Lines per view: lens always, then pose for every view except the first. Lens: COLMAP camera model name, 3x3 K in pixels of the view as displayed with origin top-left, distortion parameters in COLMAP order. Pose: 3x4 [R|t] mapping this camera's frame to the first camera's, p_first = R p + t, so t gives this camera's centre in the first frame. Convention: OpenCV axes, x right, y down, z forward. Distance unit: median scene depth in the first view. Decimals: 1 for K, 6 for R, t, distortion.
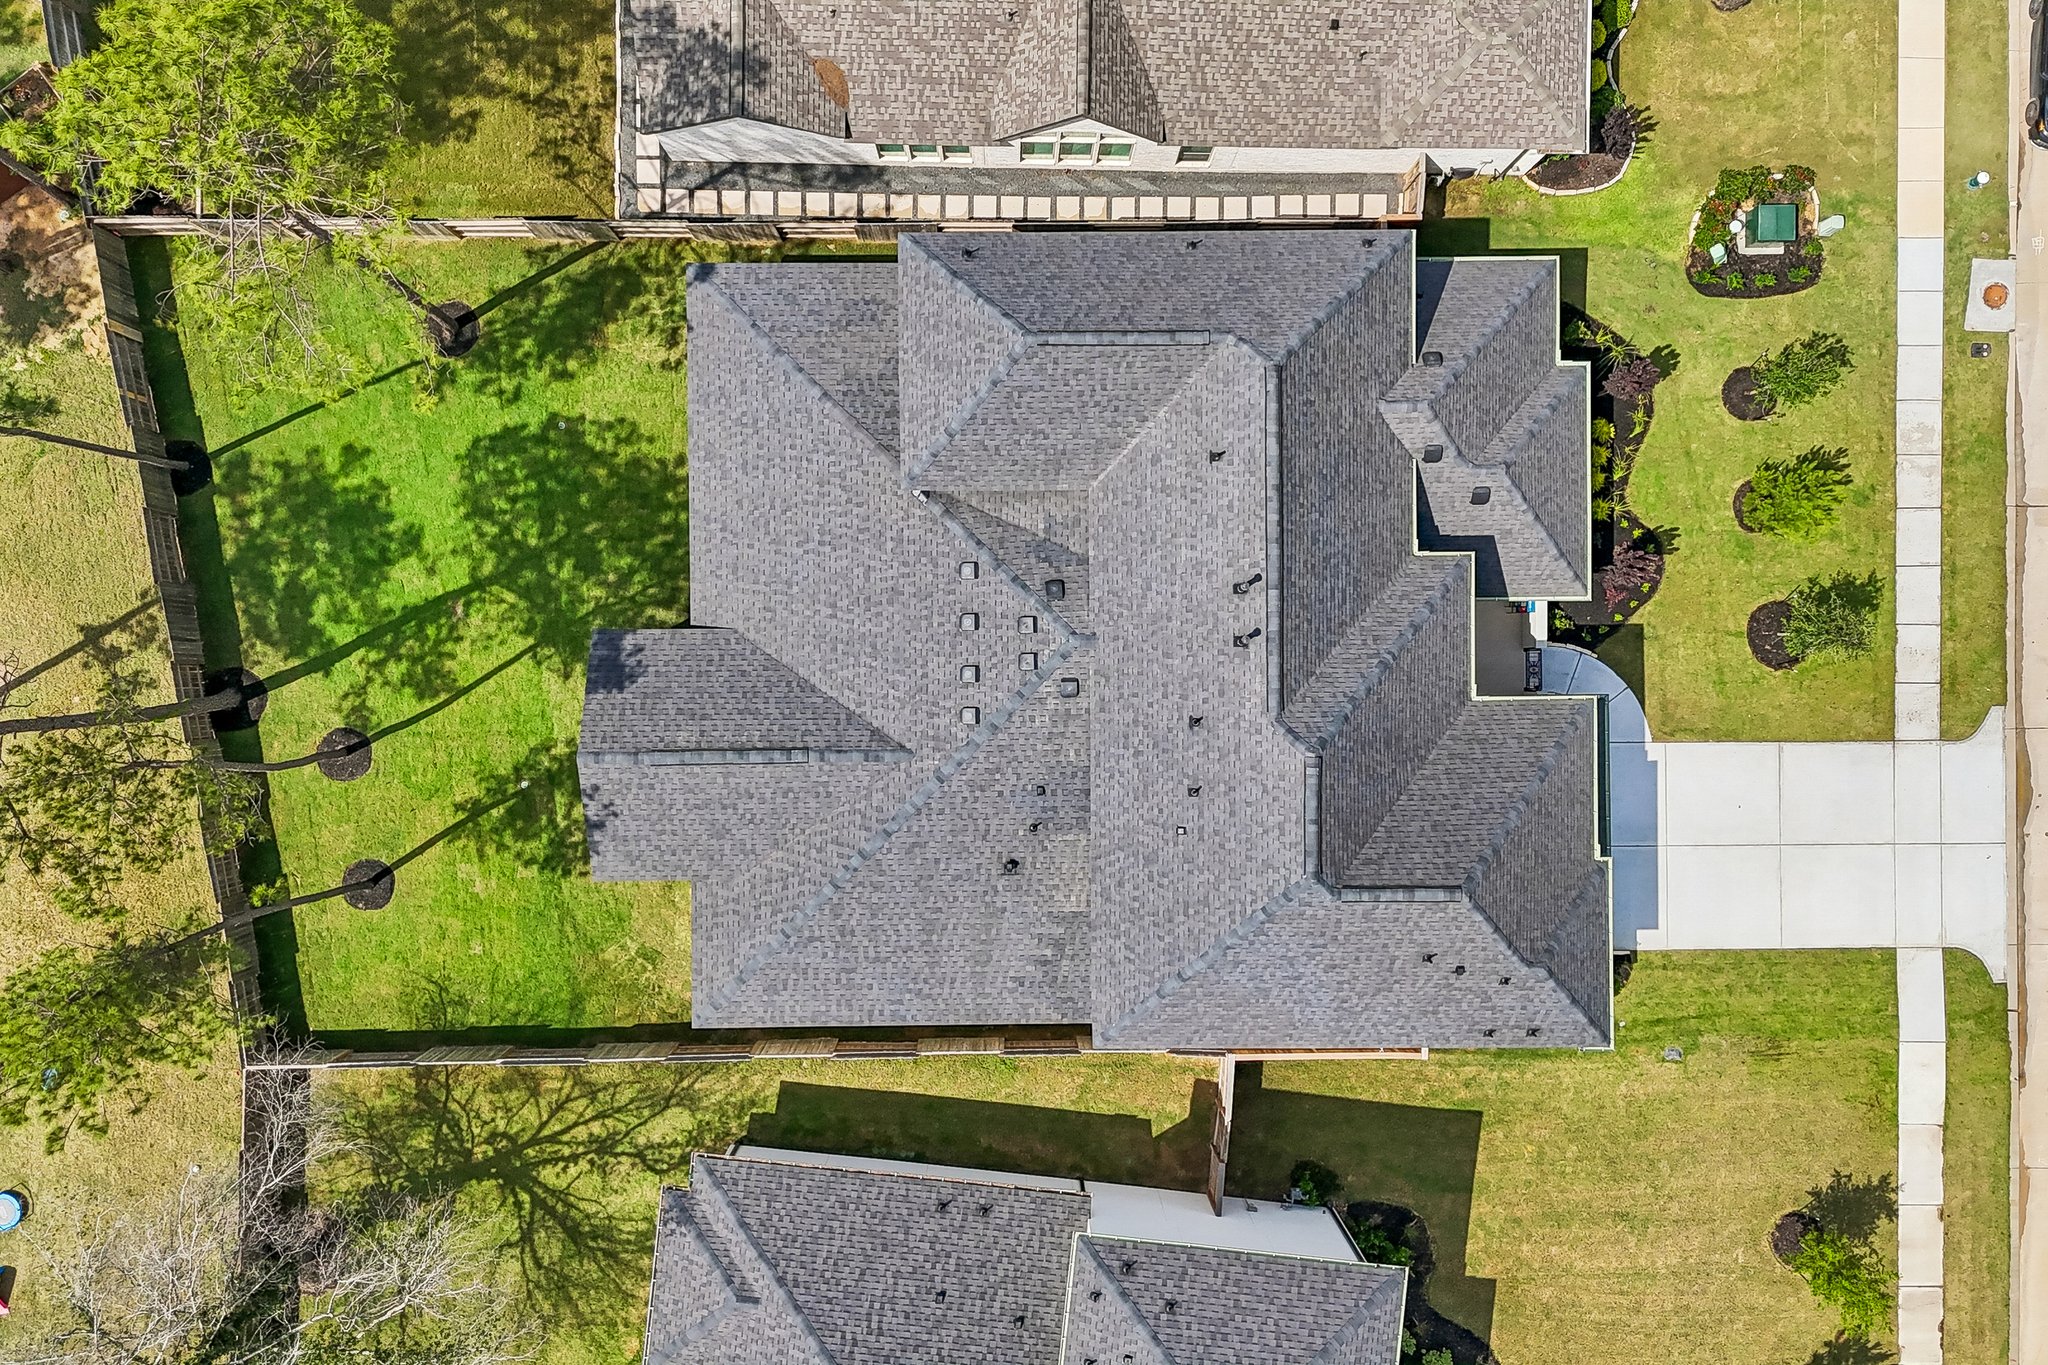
lens RADIAL K [[1833.4, 0, 1031.0], [0, 1833.4, 646.3], [0, 0, 1]] dist [0.145841, -0.305676]
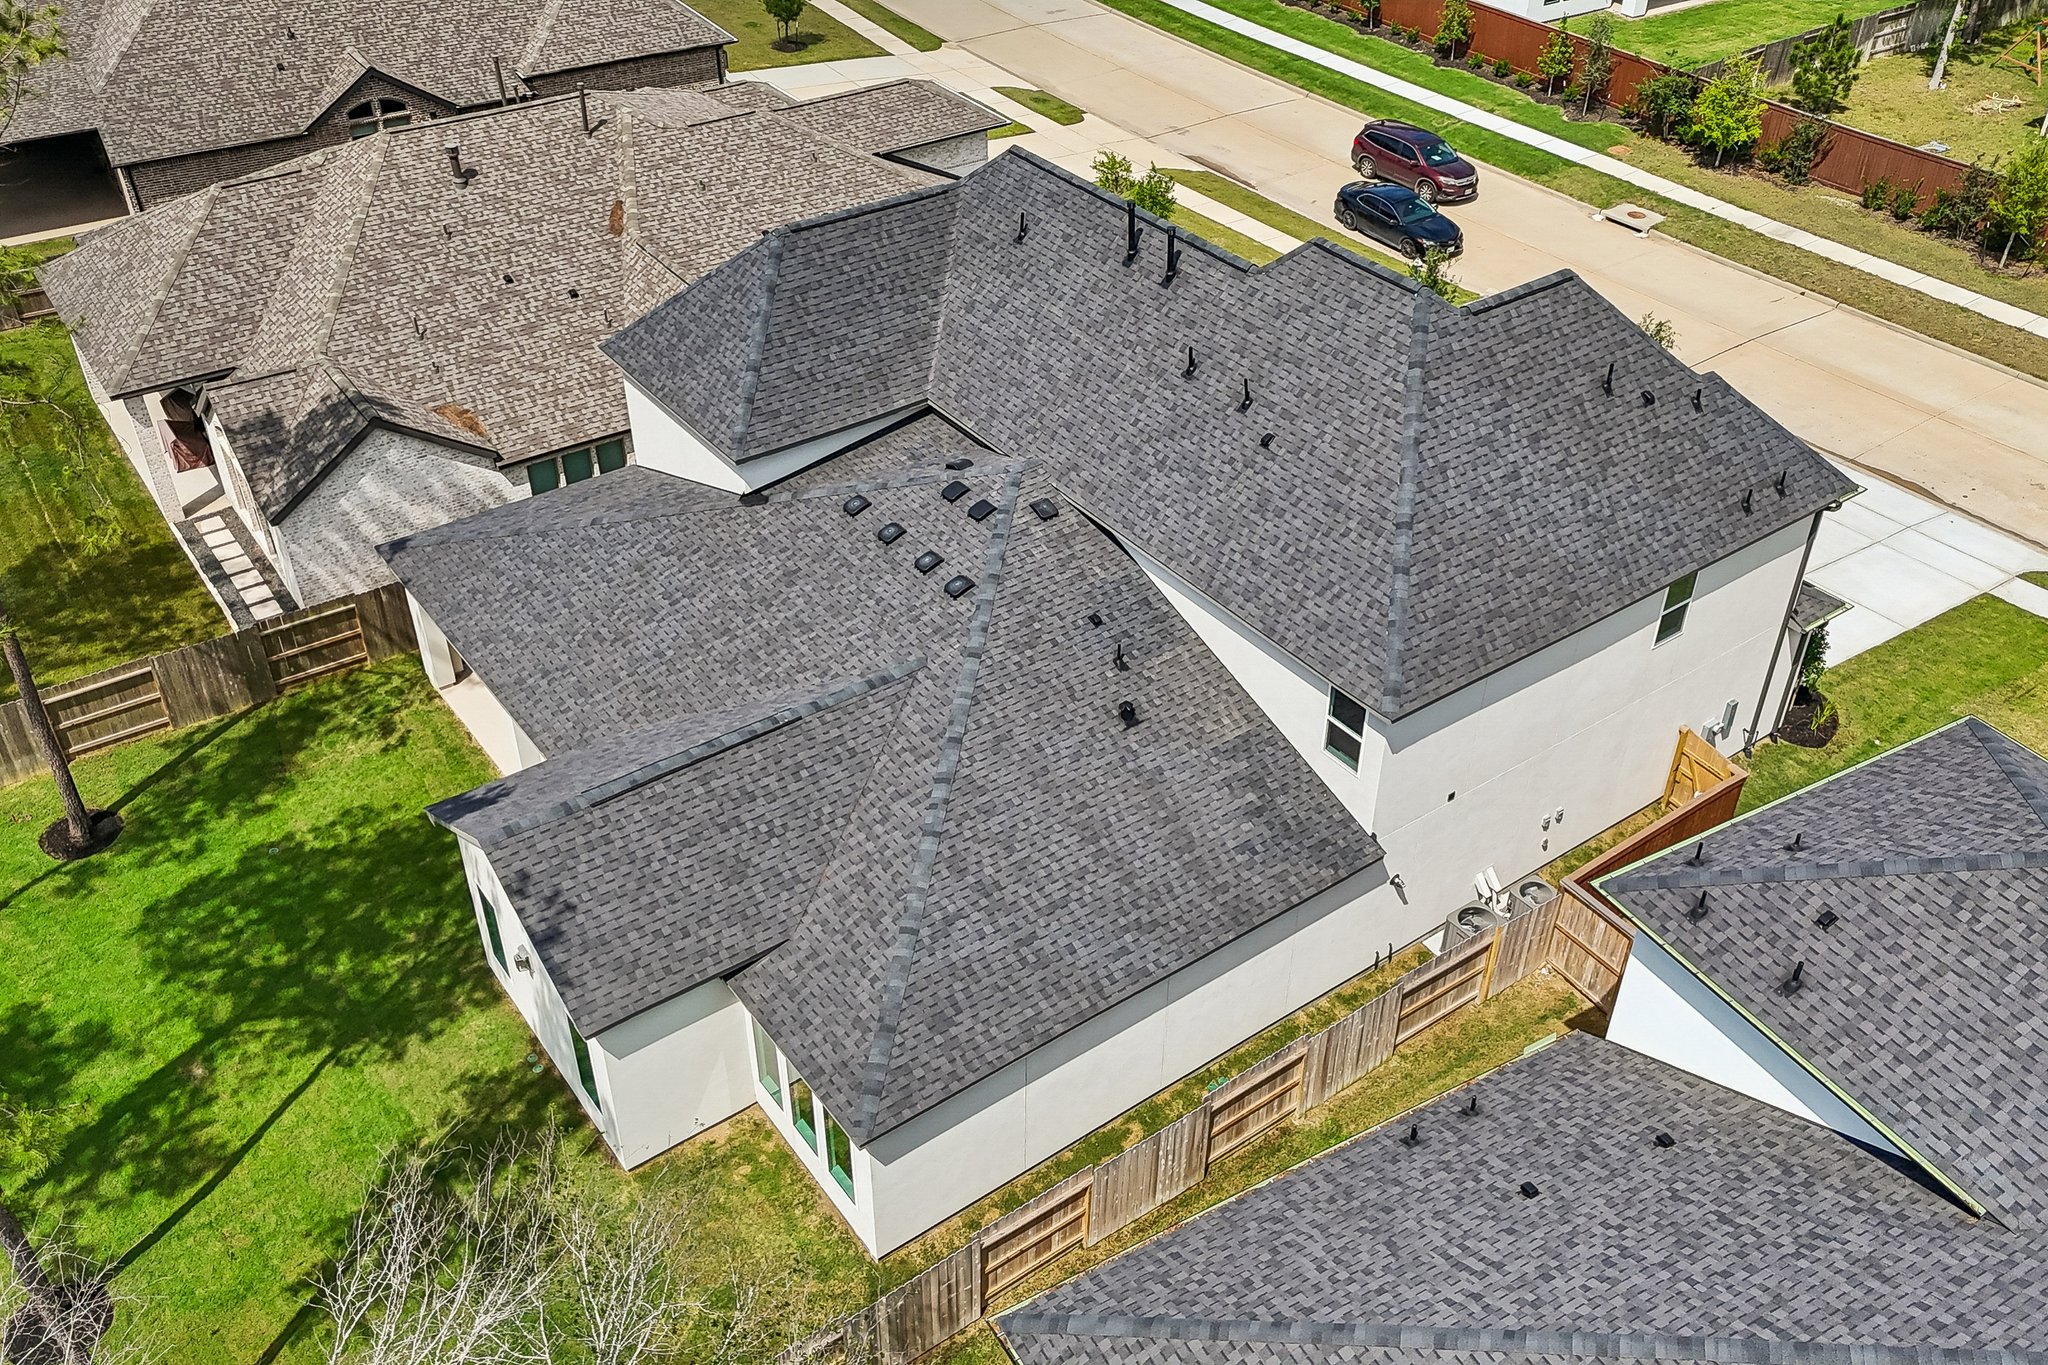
lens RADIAL K [[1796.9, 0, 1017.5], [0, 1796.9, 645.1], [0, 0, 1]] dist [0.074172, -0.084315]
pose [[0.814770, -0.334615, 0.473480, -0.326772], [0.579684, 0.454938, -0.676016, 0.494139], [0.010801, 0.825266, 0.564641, 0.536222]]
